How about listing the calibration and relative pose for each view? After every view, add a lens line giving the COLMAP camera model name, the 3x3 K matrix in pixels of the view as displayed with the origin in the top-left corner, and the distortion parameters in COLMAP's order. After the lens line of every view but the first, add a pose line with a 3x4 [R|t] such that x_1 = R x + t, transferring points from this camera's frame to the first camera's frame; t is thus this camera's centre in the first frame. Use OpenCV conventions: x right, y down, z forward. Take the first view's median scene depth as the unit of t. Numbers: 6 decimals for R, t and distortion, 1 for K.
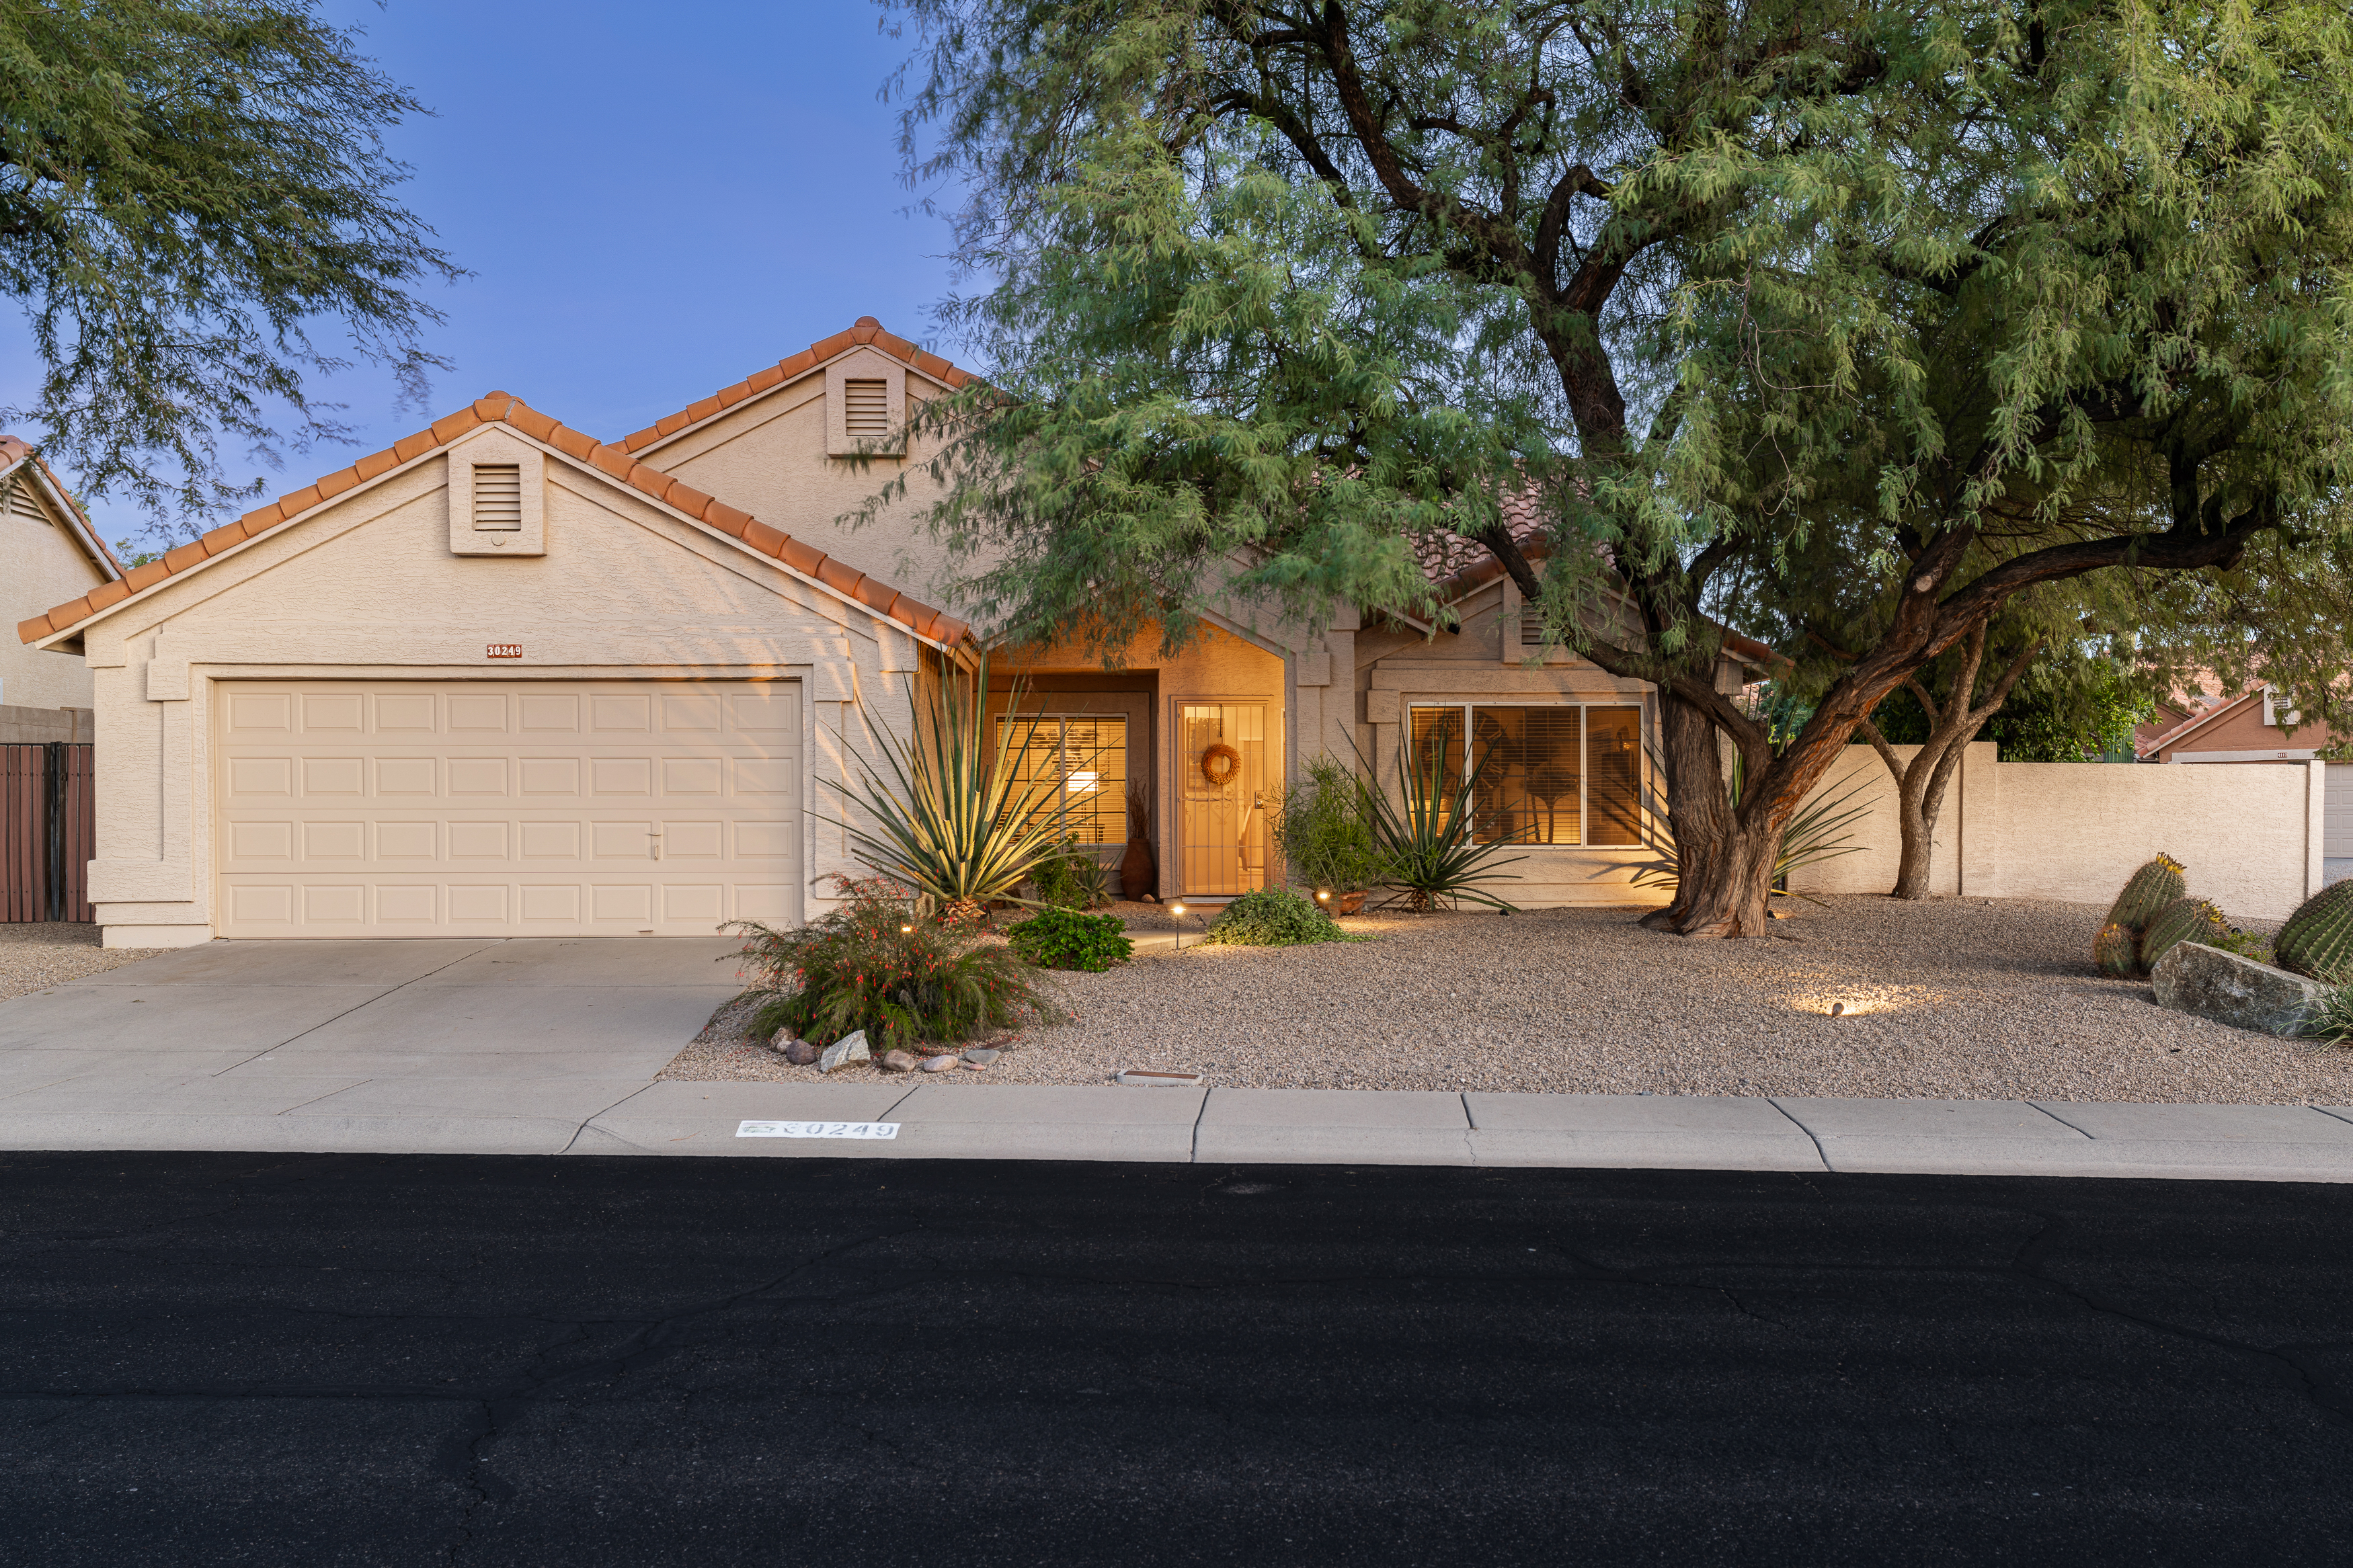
lens RADIAL K [[2029.9, 0, 1176.5], [0, 2029.9, 784.0], [0, 0, 1]] dist [0.000165, -0.000027]
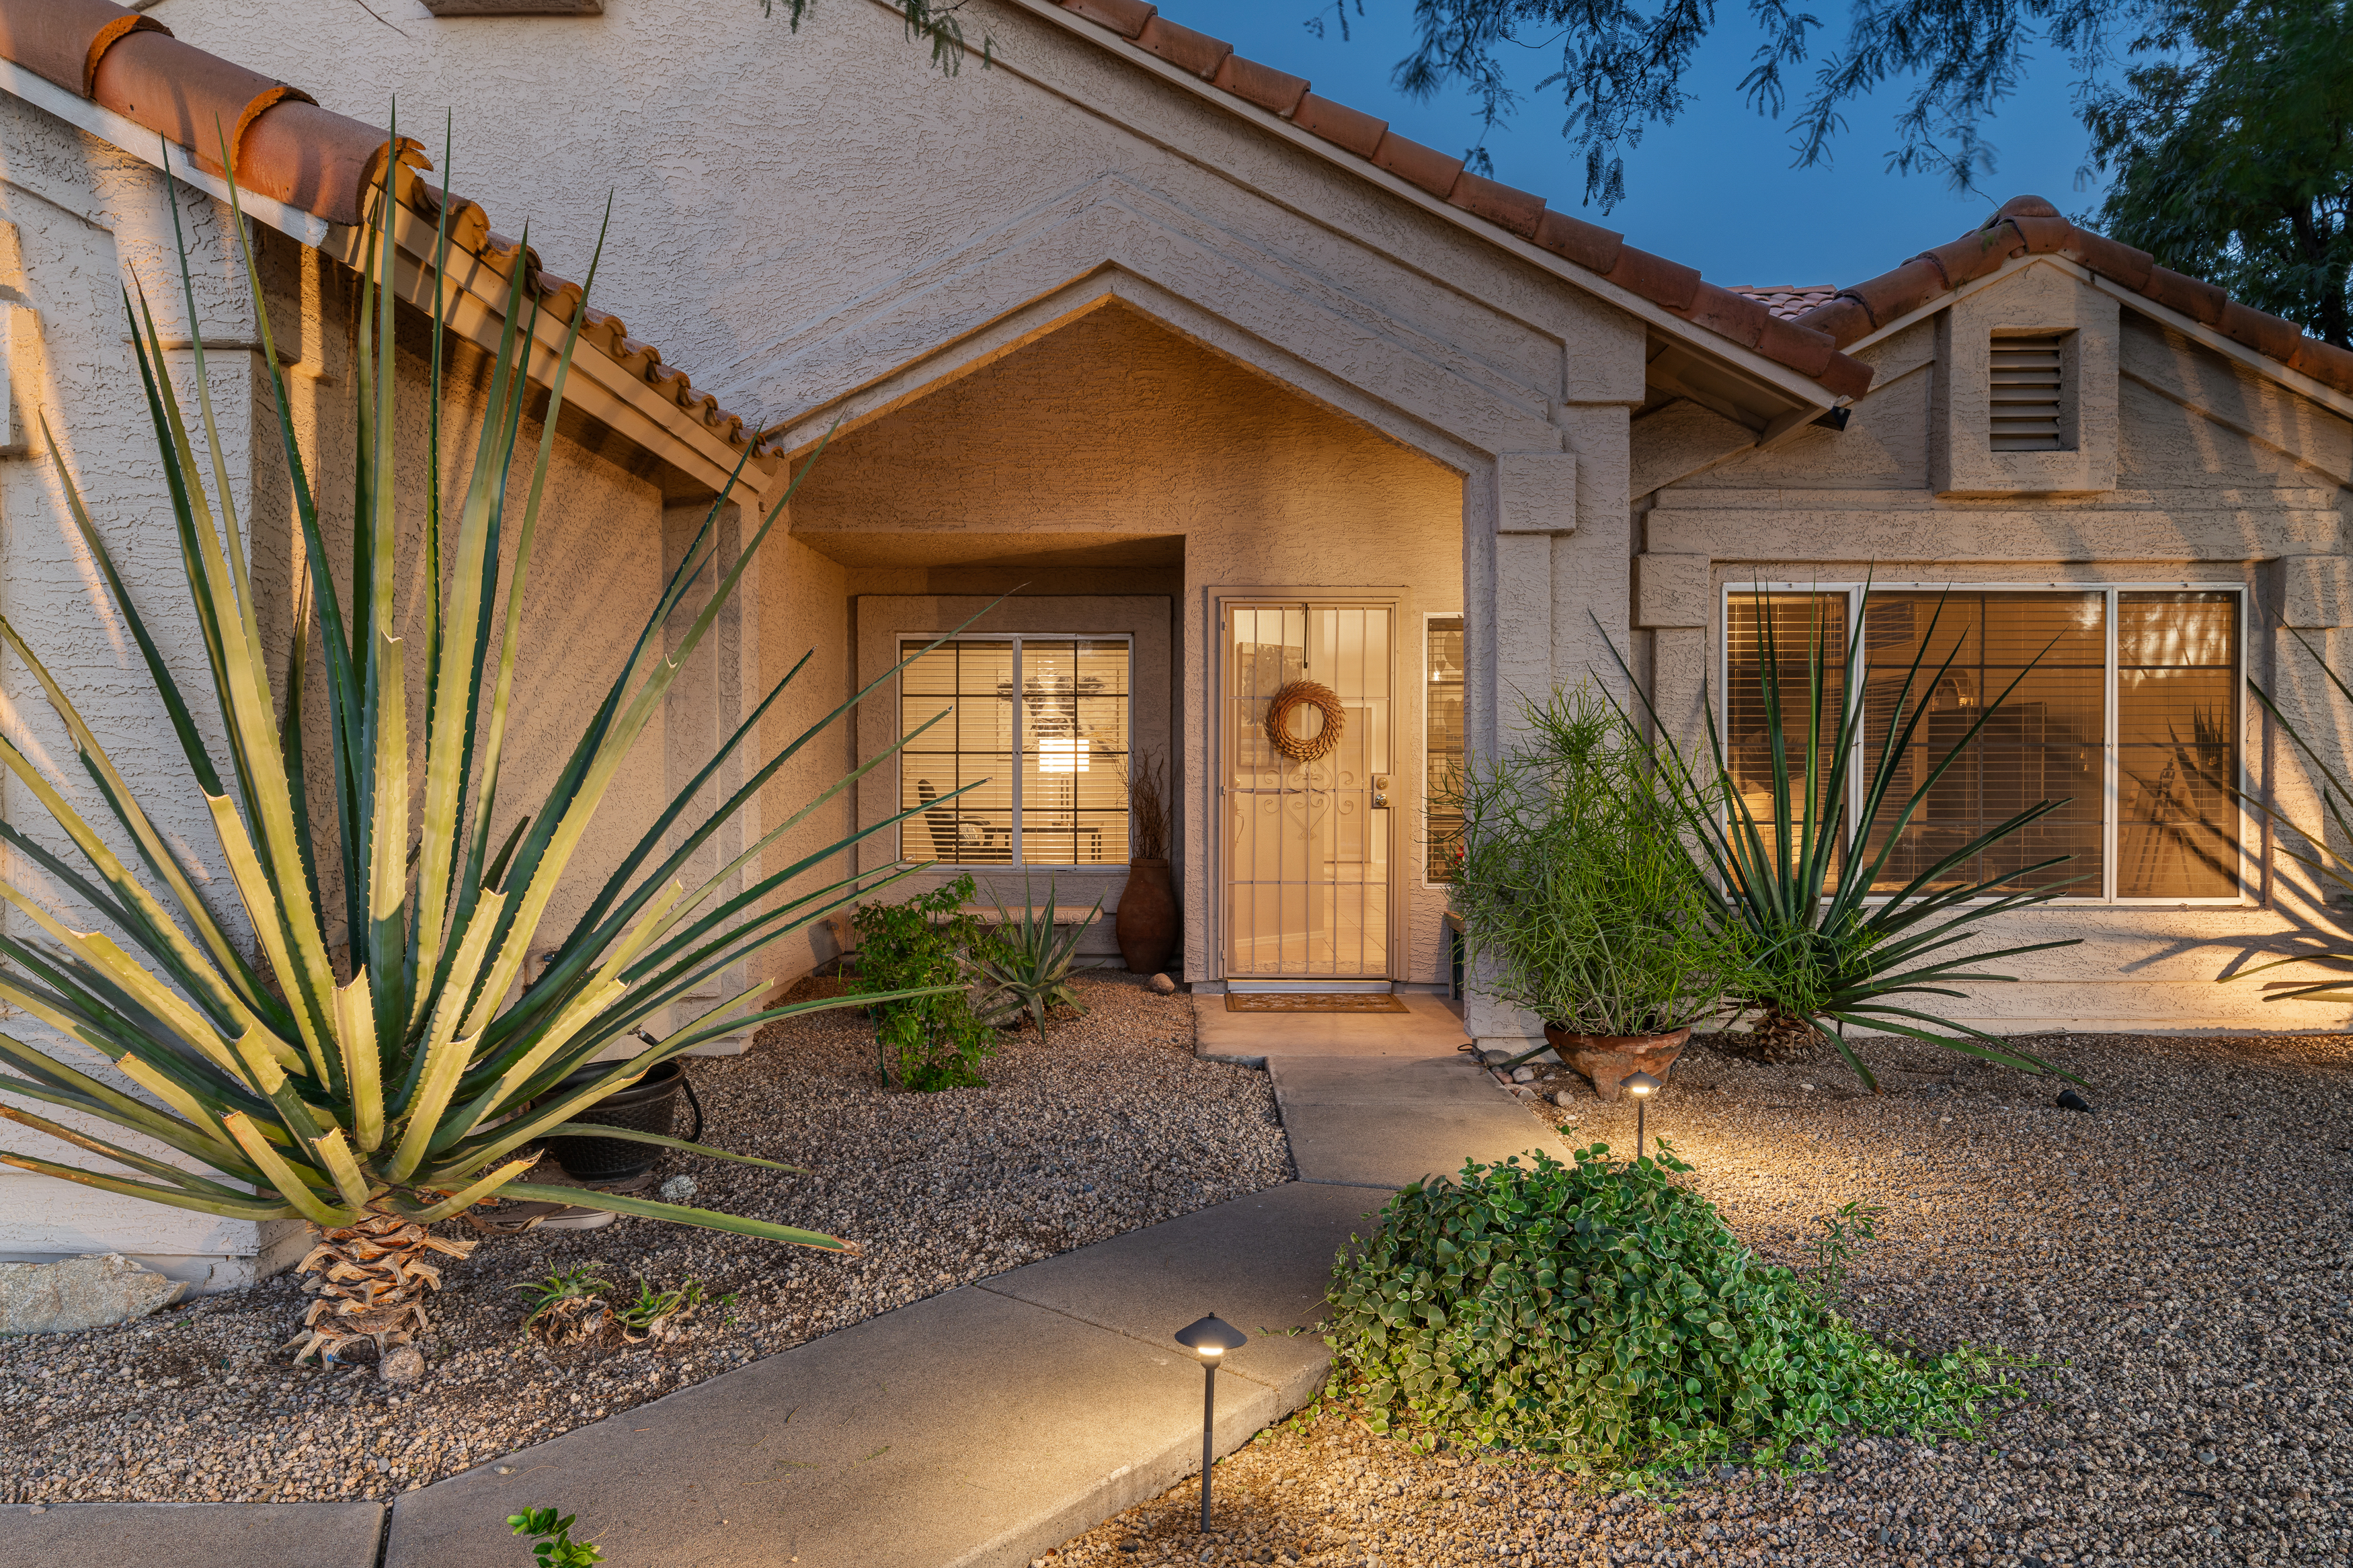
lens RADIAL K [[1567.7, 0, 1176.5], [0, 1567.7, 784.0], [0, 0, 1]] dist [-0.000376, -0.000160]
pose [[0.999487, 0.004119, -0.031773, 0.002122], [-0.003635, 0.999877, 0.015272, 0.000161], [0.031832, -0.015148, 0.999378, 0.623371]]
